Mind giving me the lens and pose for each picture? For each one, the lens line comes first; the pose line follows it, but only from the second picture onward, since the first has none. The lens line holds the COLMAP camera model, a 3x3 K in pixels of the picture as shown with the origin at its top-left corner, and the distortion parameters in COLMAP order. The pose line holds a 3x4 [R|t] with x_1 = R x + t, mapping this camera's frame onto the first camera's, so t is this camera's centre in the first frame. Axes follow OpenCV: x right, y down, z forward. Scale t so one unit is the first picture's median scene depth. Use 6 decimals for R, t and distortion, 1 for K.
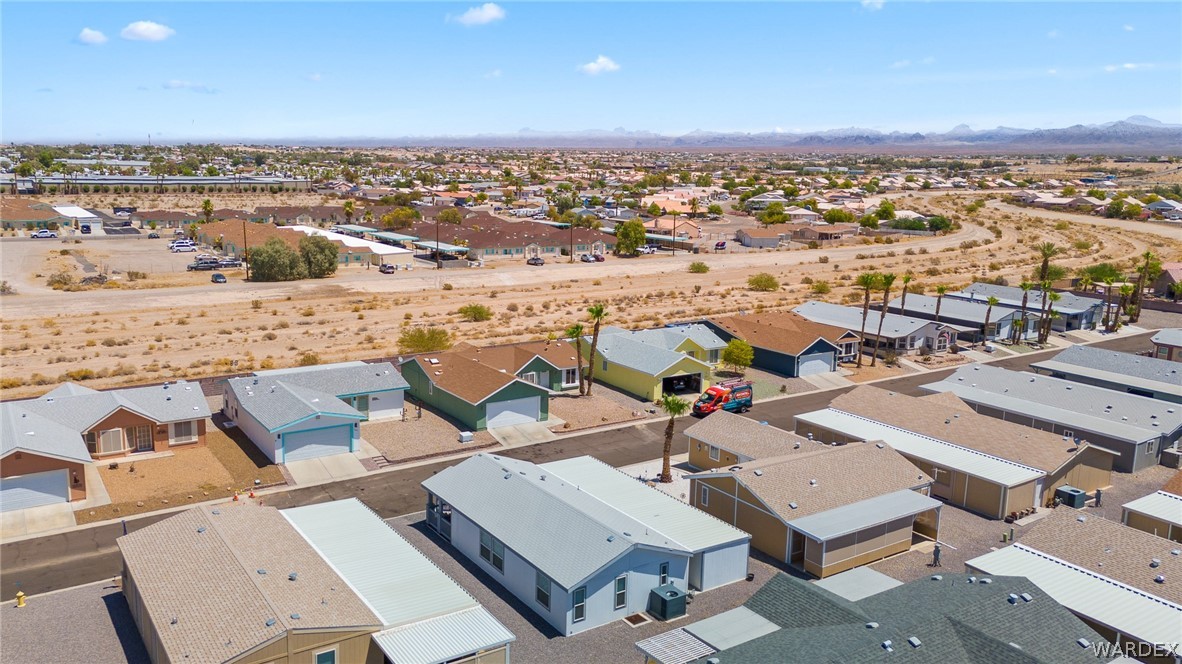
lens RADIAL K [[904.2, 0, 591.0], [0, 904.2, 332.0], [0, 0, 1]] dist [0.102400, -0.115628]
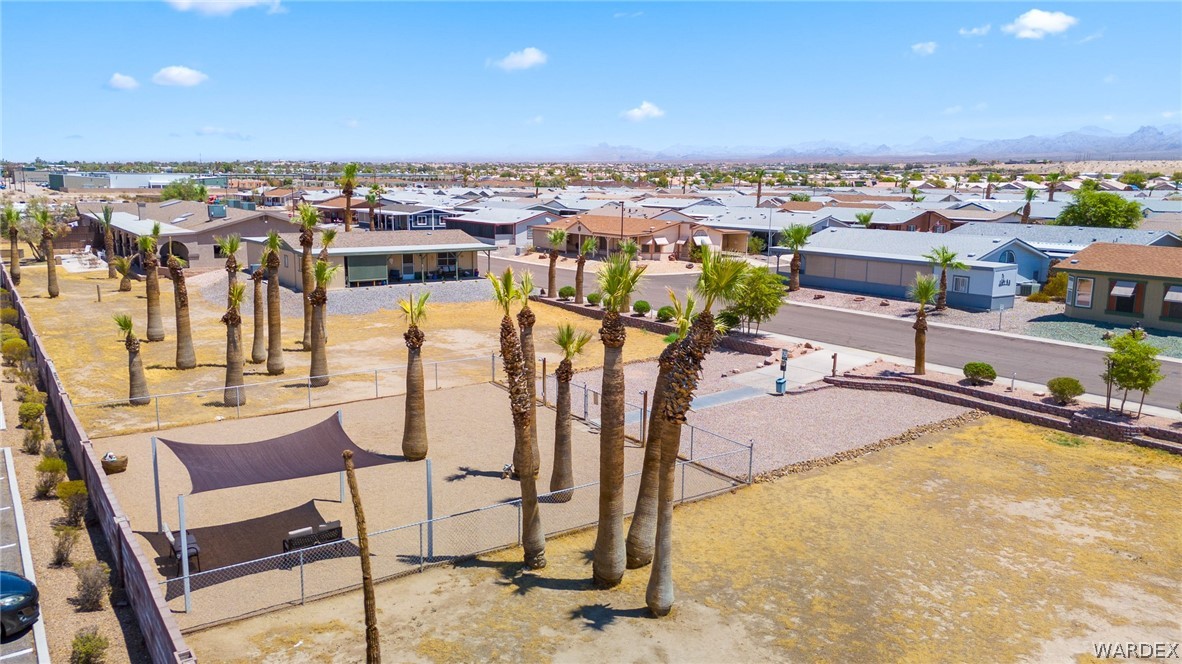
lens RADIAL K [[869.8, 0, 589.2], [0, 869.8, 336.2], [0, 0, 1]] dist [0.097305, -0.100471]
pose [[0.999791, -0.015004, 0.013891, -0.346776], [0.015064, 0.999877, -0.004263, 0.569325], [-0.013825, 0.004471, 0.999894, -2.445265]]
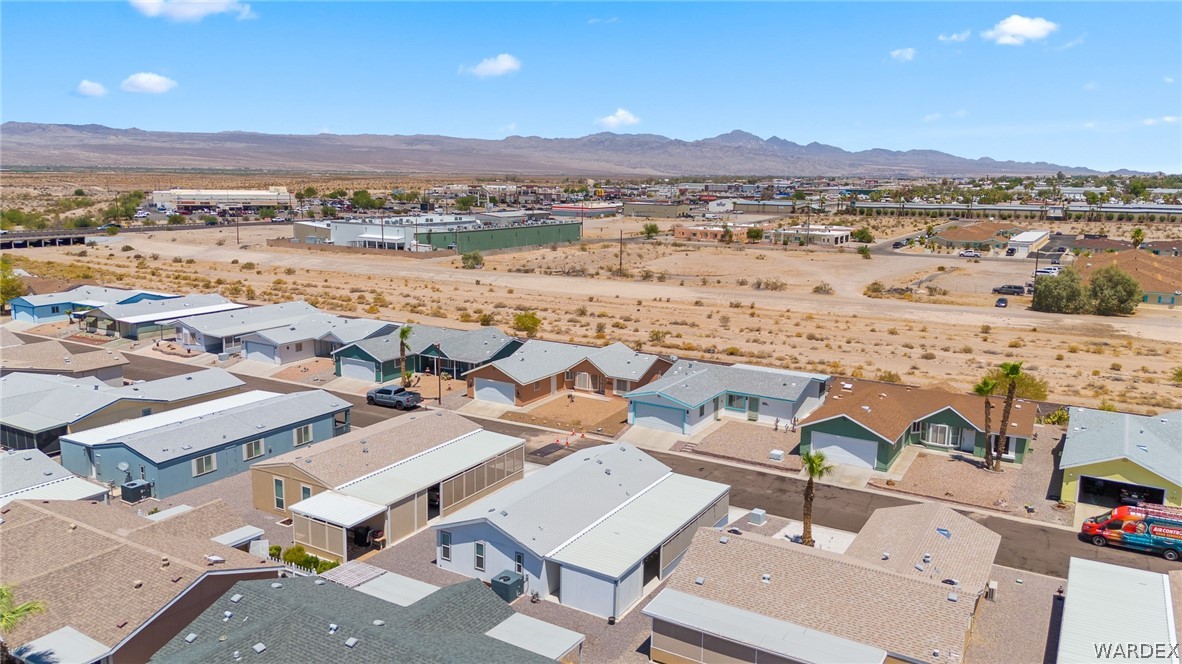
lens RADIAL K [[869.8, 0, 589.2], [0, 869.8, 336.2], [0, 0, 1]] dist [0.097305, -0.100471]
pose [[0.418120, 0.151222, -0.895716, 0.406074], [-0.170357, 0.981605, 0.086200, -0.040627], [0.892275, 0.116550, 0.436190, 0.240144]]
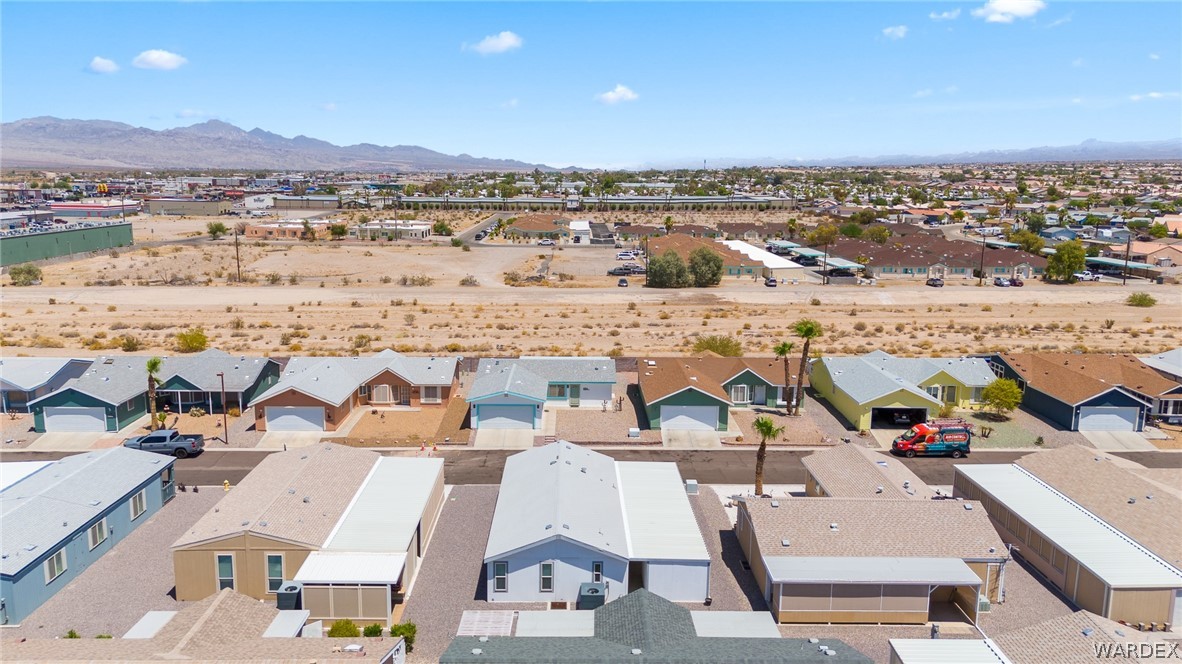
lens RADIAL K [[869.8, 0, 589.2], [0, 869.8, 336.2], [0, 0, 1]] dist [0.097305, -0.100471]
pose [[0.835667, 0.087944, -0.542150, 0.241737], [-0.092903, 0.995507, 0.018285, -0.009147], [0.541323, 0.035087, 0.840082, 0.055811]]
